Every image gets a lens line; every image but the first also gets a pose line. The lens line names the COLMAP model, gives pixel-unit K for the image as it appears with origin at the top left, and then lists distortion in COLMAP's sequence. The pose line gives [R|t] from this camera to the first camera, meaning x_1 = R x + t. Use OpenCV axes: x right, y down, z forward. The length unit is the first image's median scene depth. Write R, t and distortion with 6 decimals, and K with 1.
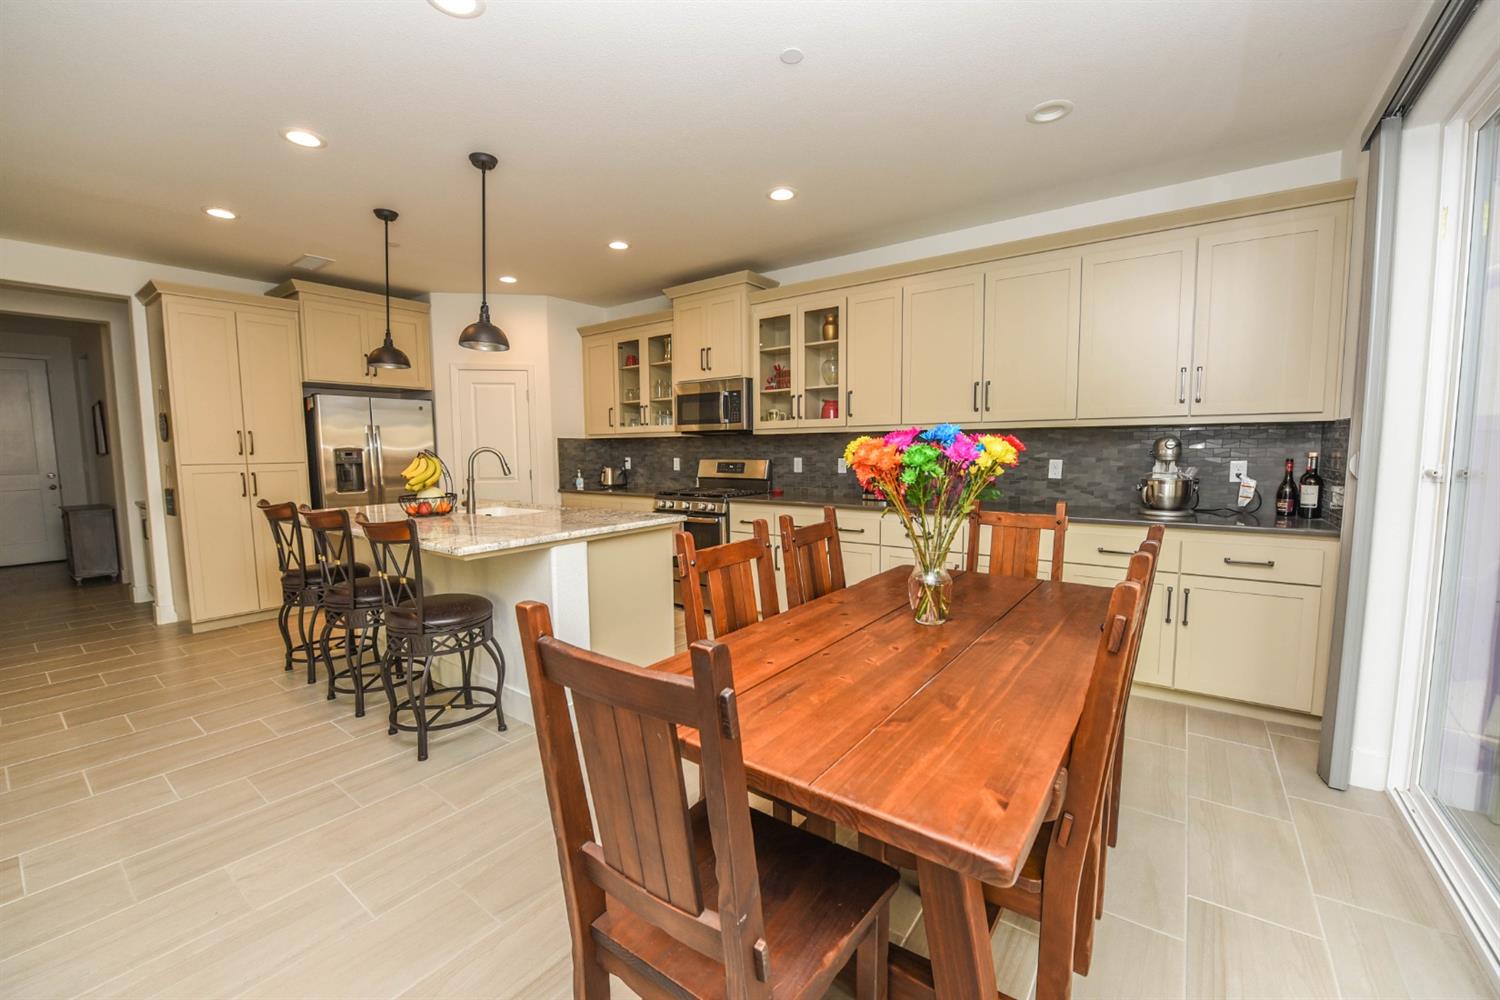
lens RADIAL K [[602.5, 0, 754.9], [0, 602.5, 502.4], [0, 0, 1]] dist [-0.014397, -0.000976]
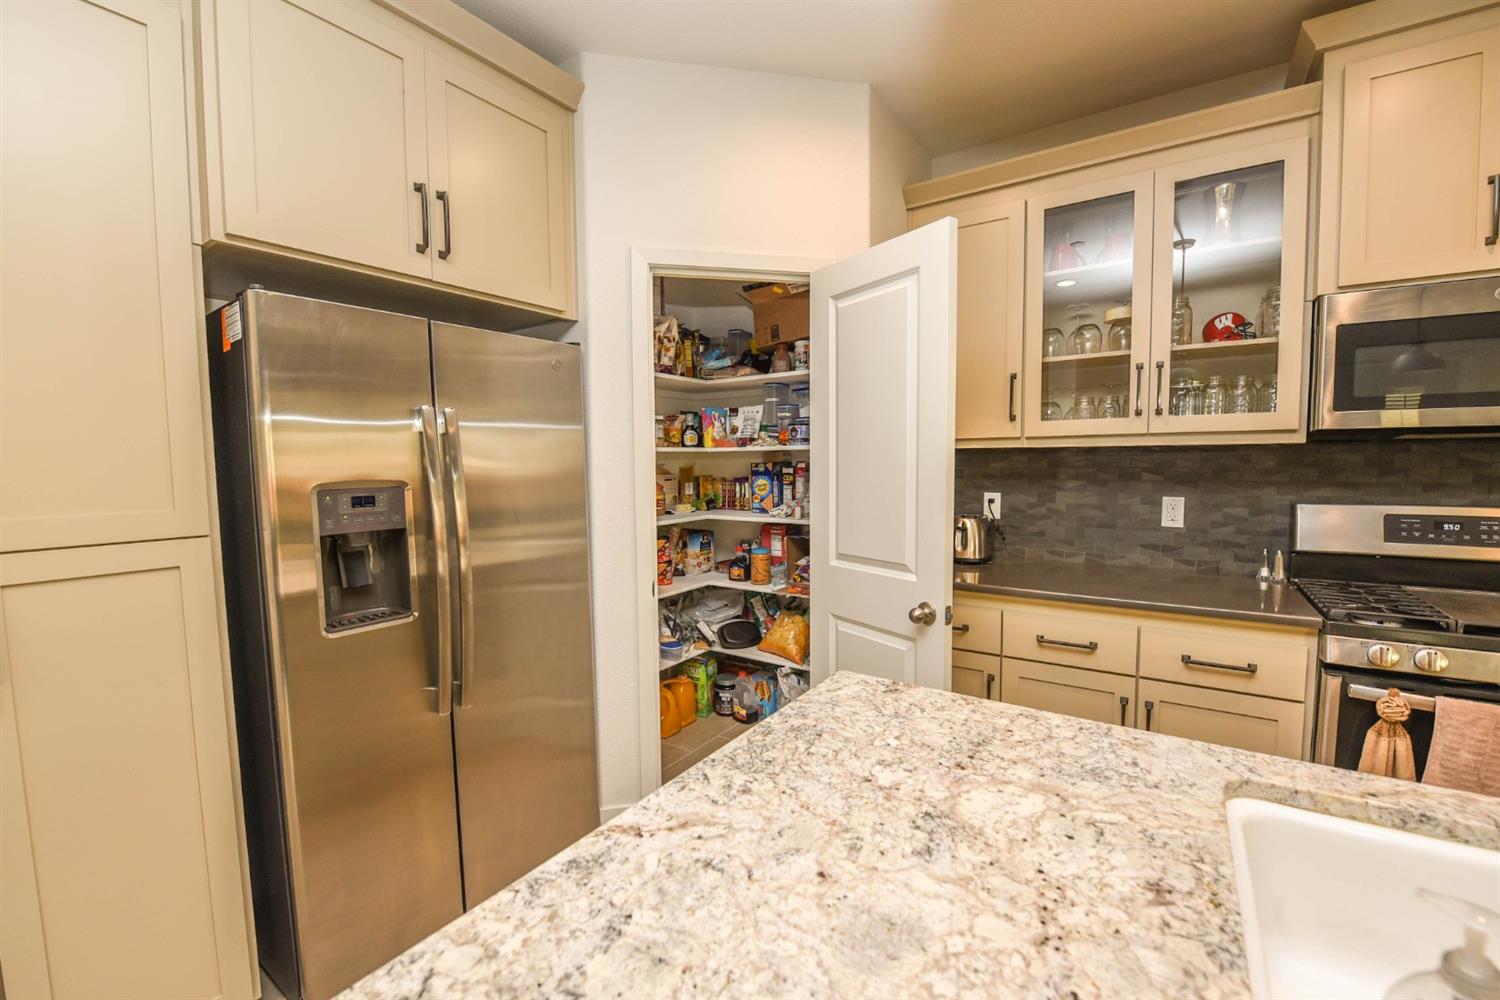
lens RADIAL K [[602.5, 0, 747.5], [0, 602.5, 500.7], [0, 0, 1]] dist [-0.014397, -0.000976]
pose [[0.999527, -0.004035, 0.030483, -0.502654], [0.004711, 0.999744, -0.022143, -0.074069], [-0.030386, 0.022276, 0.999290, 0.704338]]
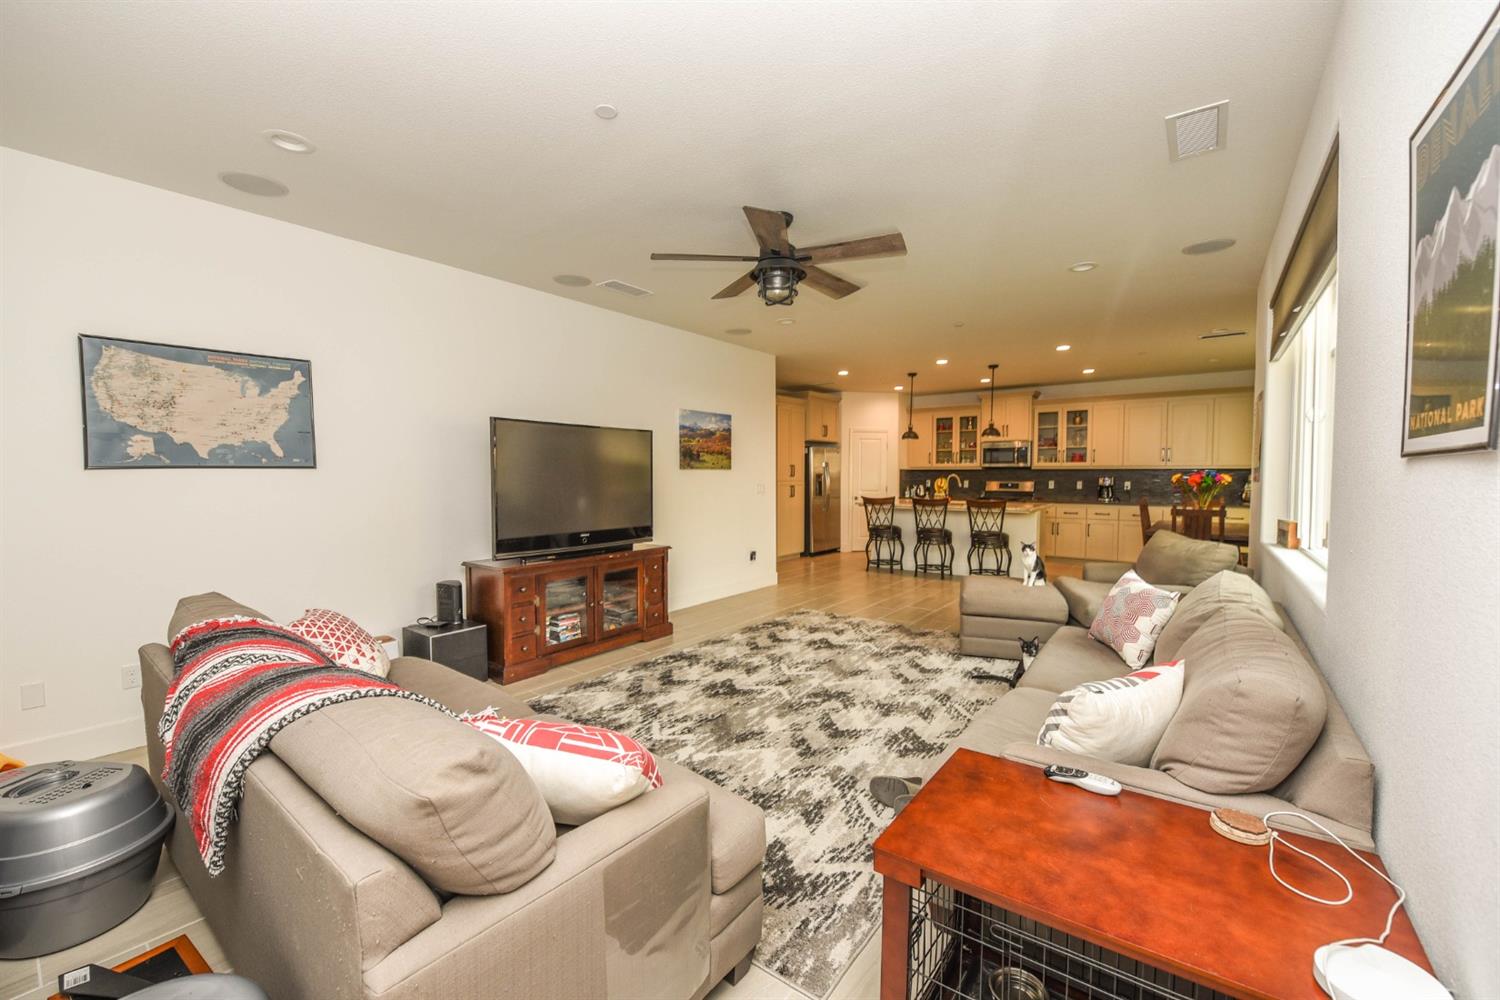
lens RADIAL K [[602.5, 0, 749.7], [0, 602.5, 501.4], [0, 0, 1]] dist [-0.014397, -0.000976]
pose [[0.999755, 0.011125, -0.019141, -0.876786], [-0.011897, 0.999102, -0.040674, 0.083722], [0.018671, 0.040891, 0.998989, -0.979408]]
